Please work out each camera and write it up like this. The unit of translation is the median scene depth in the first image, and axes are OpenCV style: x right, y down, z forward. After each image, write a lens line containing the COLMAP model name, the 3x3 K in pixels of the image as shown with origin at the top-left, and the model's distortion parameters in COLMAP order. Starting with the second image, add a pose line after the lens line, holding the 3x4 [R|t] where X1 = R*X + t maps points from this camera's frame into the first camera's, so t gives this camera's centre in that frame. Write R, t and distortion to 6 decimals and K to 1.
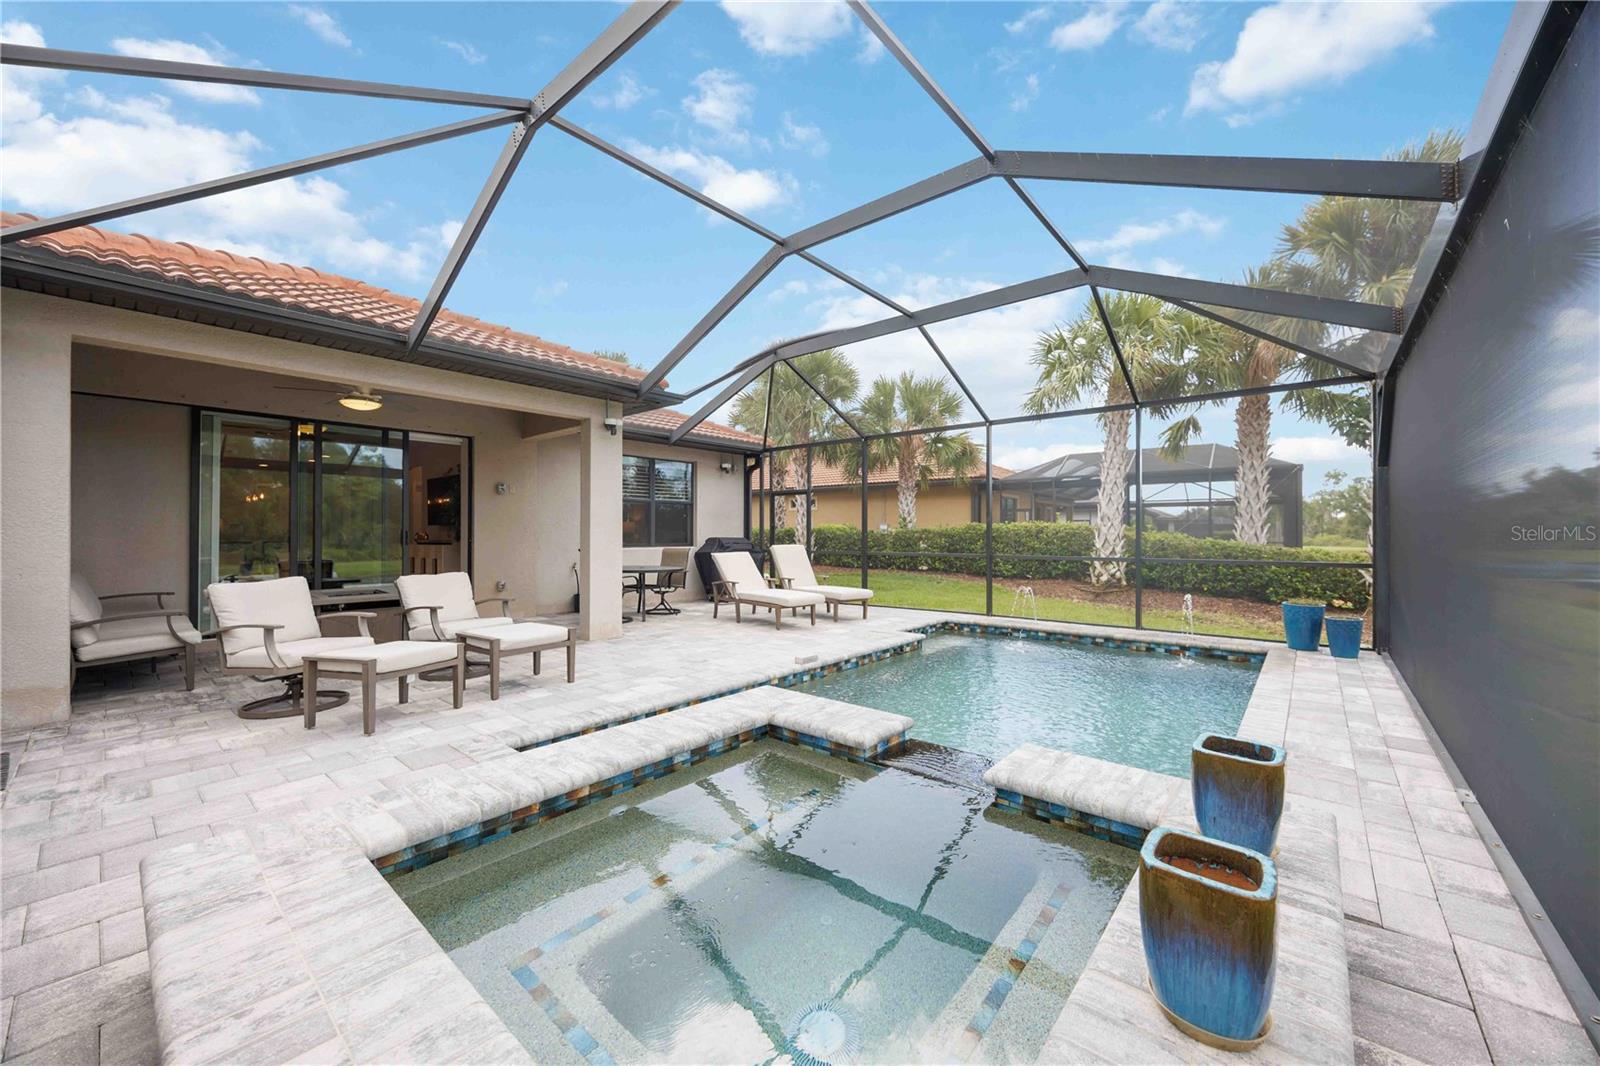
lens RADIAL K [[610.9, 0, 804.6], [0, 610.9, 530.9], [0, 0, 1]] dist [-0.003612, 0.000071]
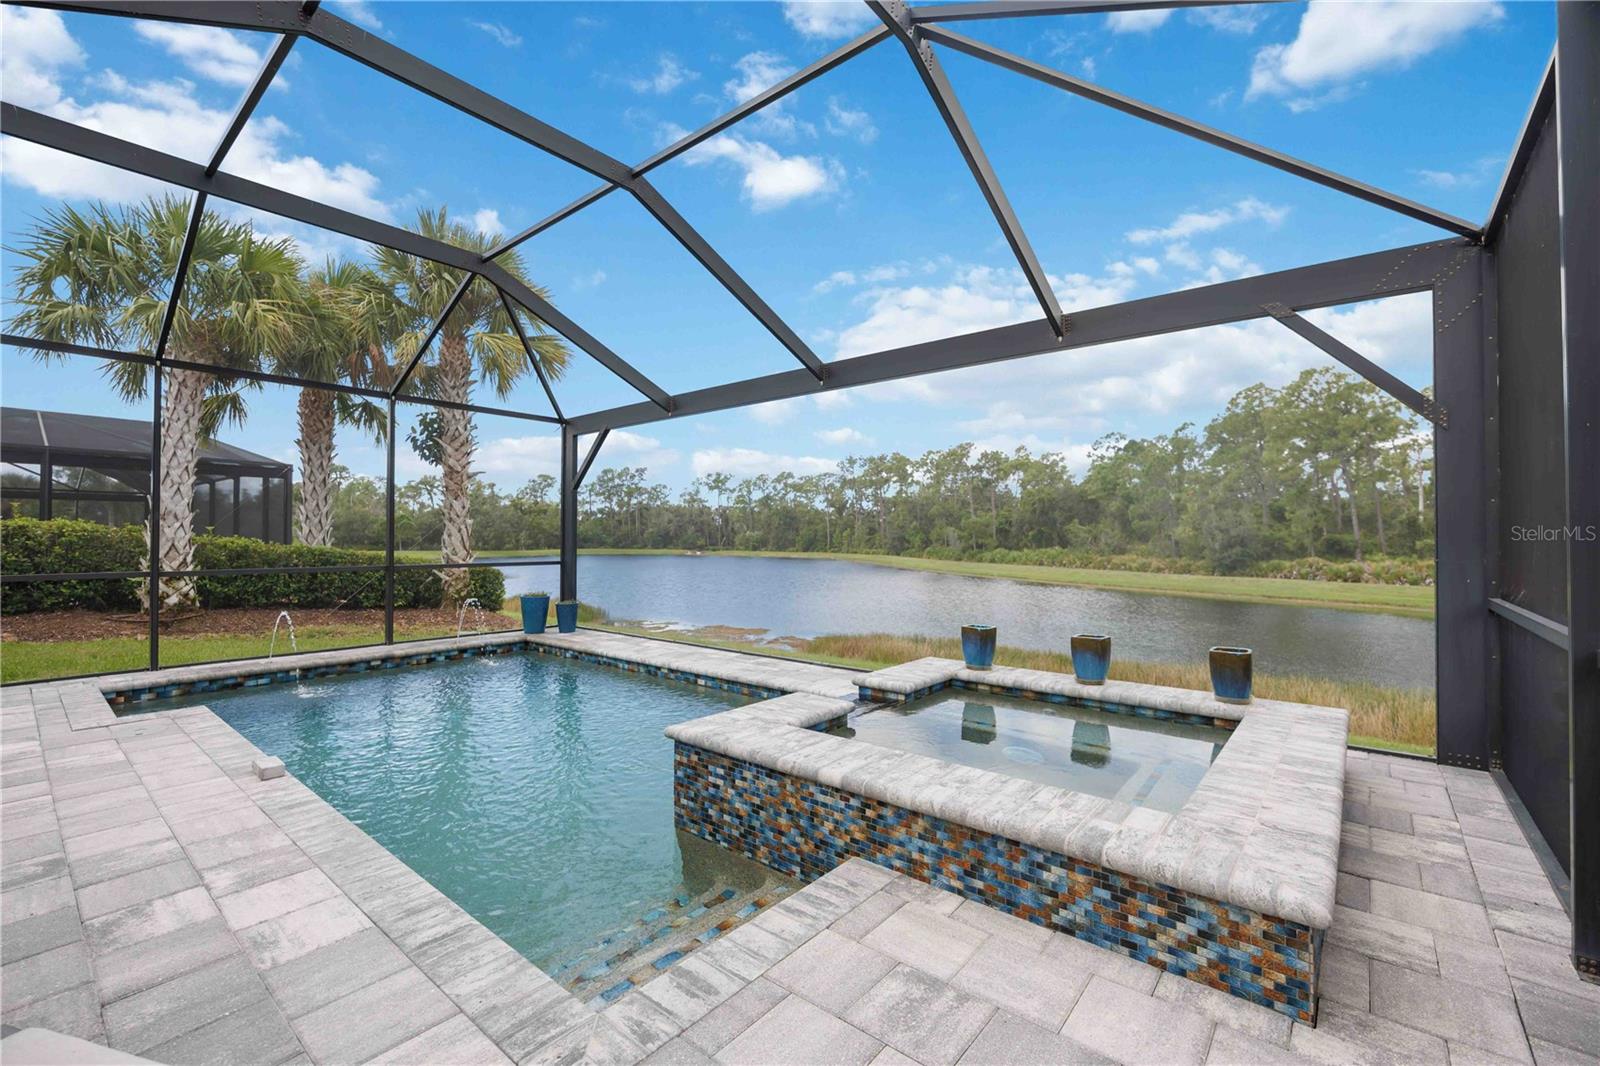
lens RADIAL K [[680.8, 0, 807.5], [0, 680.8, 529.3], [0, 0, 1]] dist [-0.006791, -0.000608]
pose [[-0.021096, 0.012817, 0.999695, -0.325982], [-0.005769, 0.999900, -0.012941, 0.000549], [-0.999761, -0.006040, -0.021020, 0.281465]]
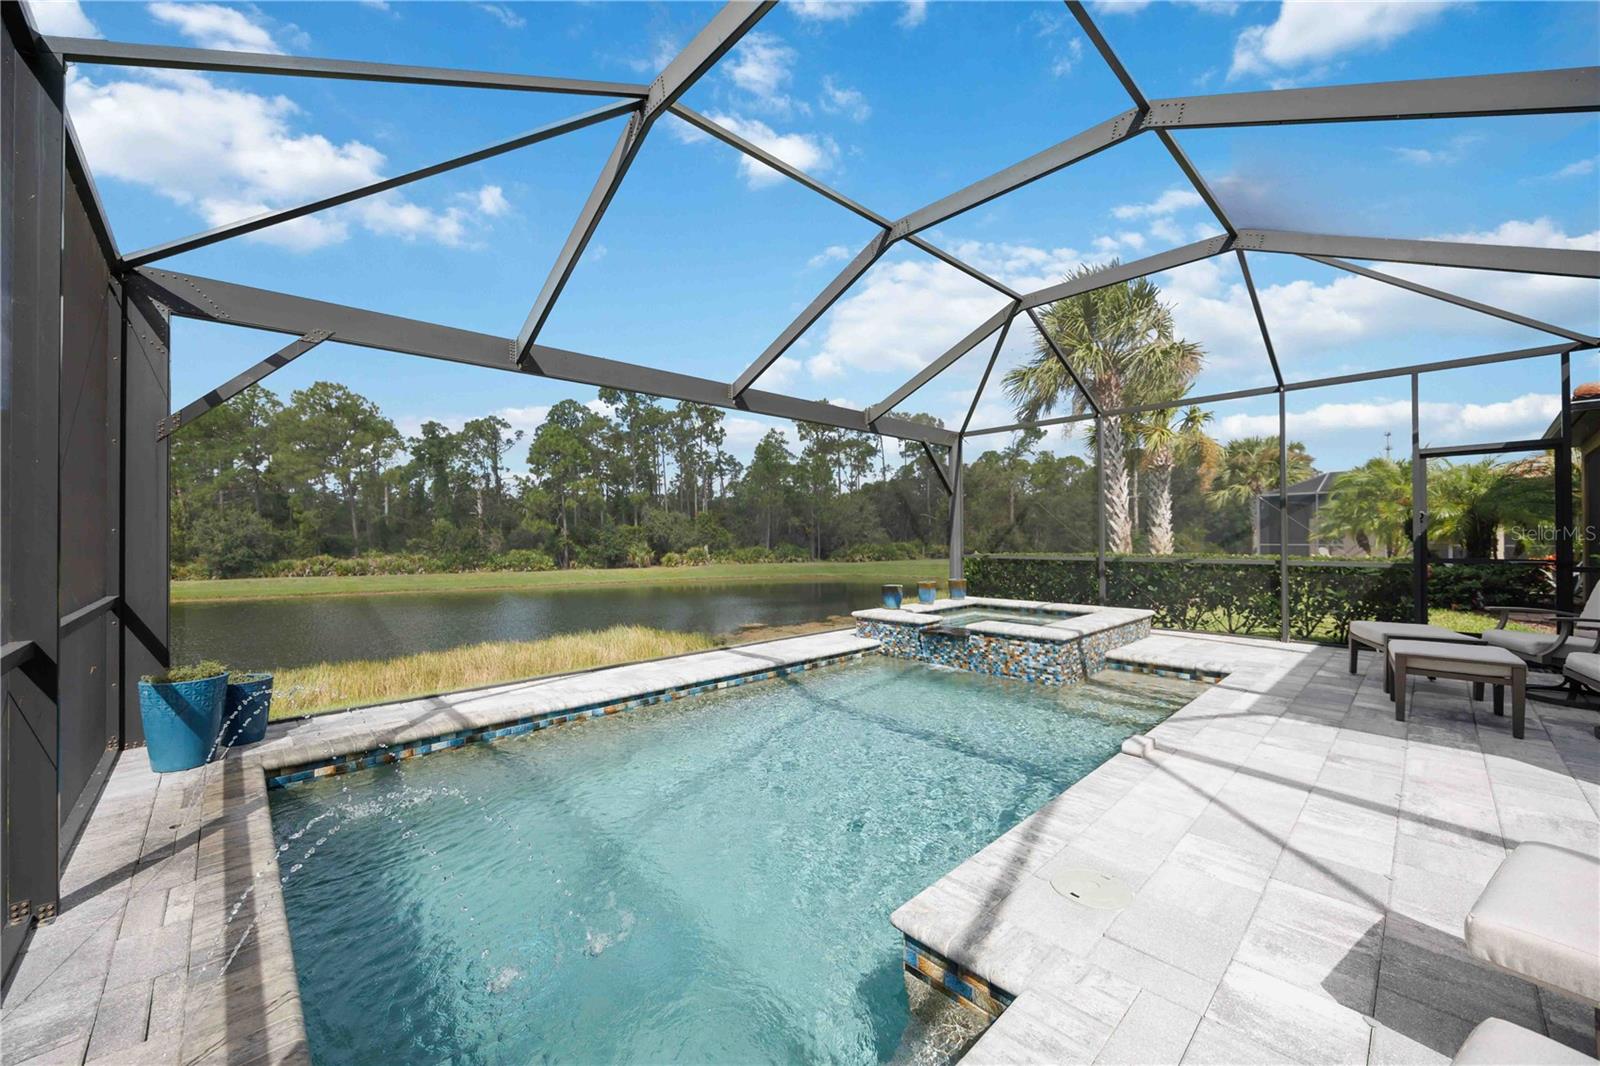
lens RADIAL K [[610.9, 0, 802.4], [0, 610.9, 533.9], [0, 0, 1]] dist [-0.003612, 0.000071]
pose [[-0.992906, 0.009093, 0.118558, 0.126977], [0.008682, 0.999954, -0.003984, -0.000126], [-0.118589, -0.002926, -0.992939, 0.854552]]
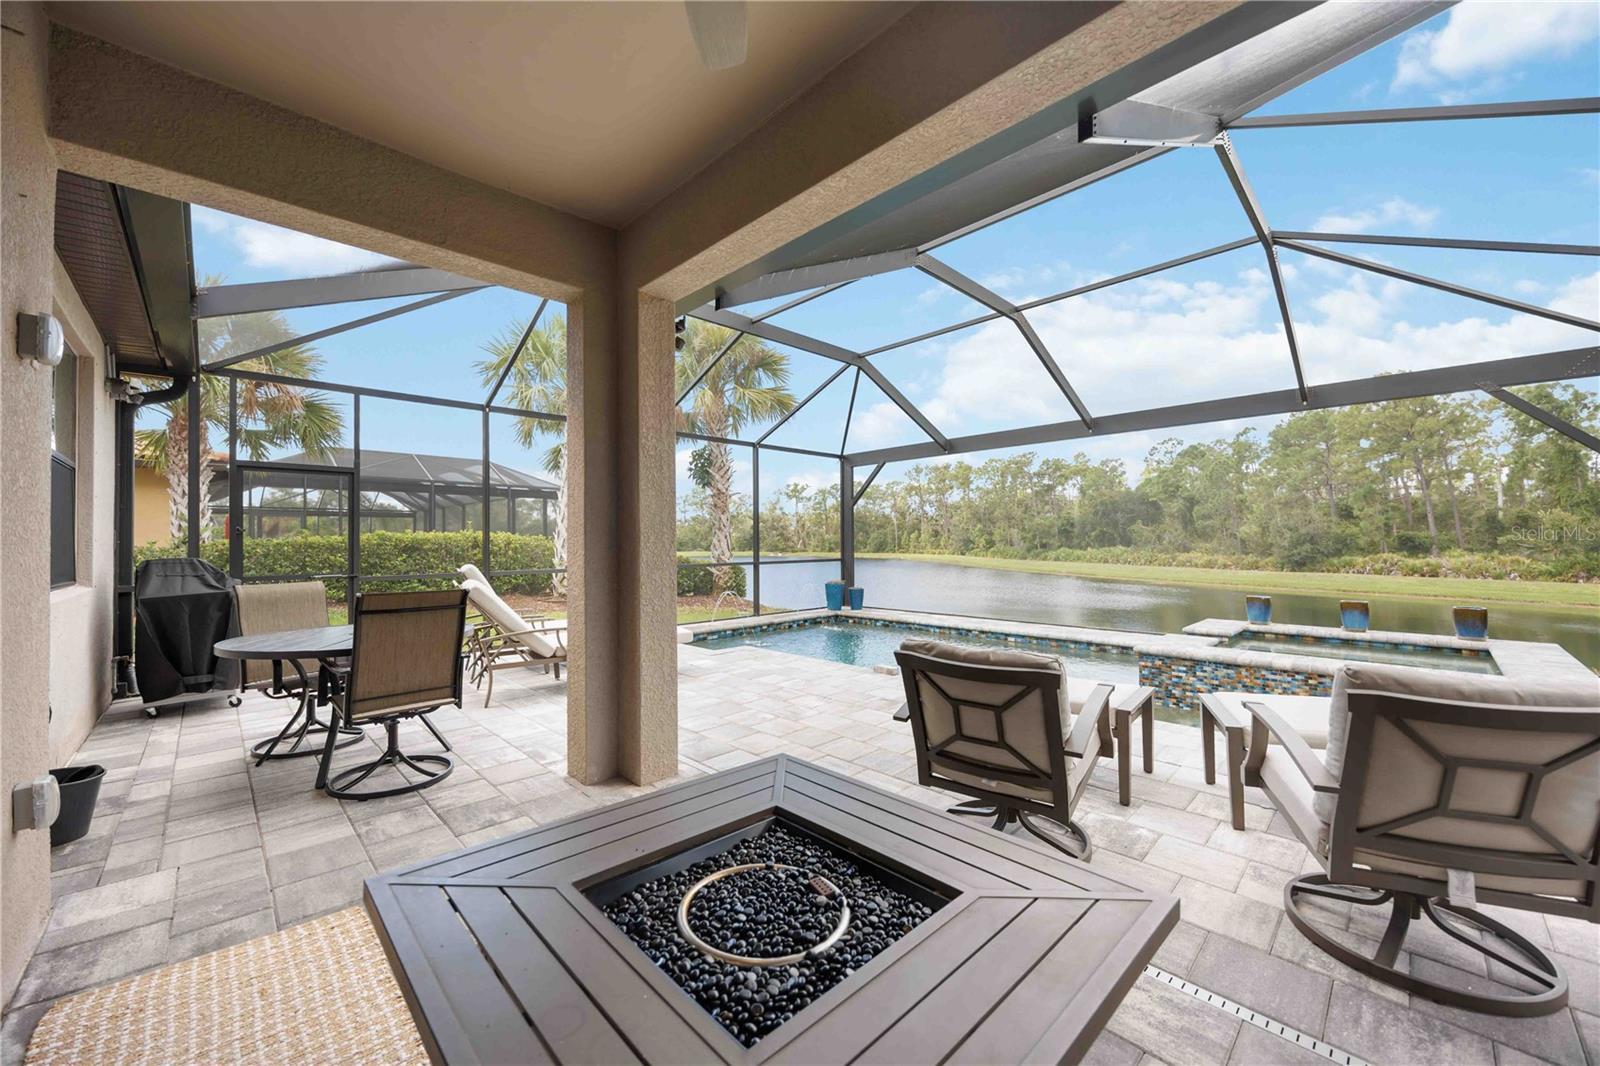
lens RADIAL K [[610.9, 0, 795.1], [0, 610.9, 529.7], [0, 0, 1]] dist [-0.003612, 0.000071]
pose [[0.094261, 0.017645, 0.995391, -0.522784], [0.005038, 0.999822, -0.018201, 0.000473], [-0.995535, 0.006731, 0.094155, 0.552430]]
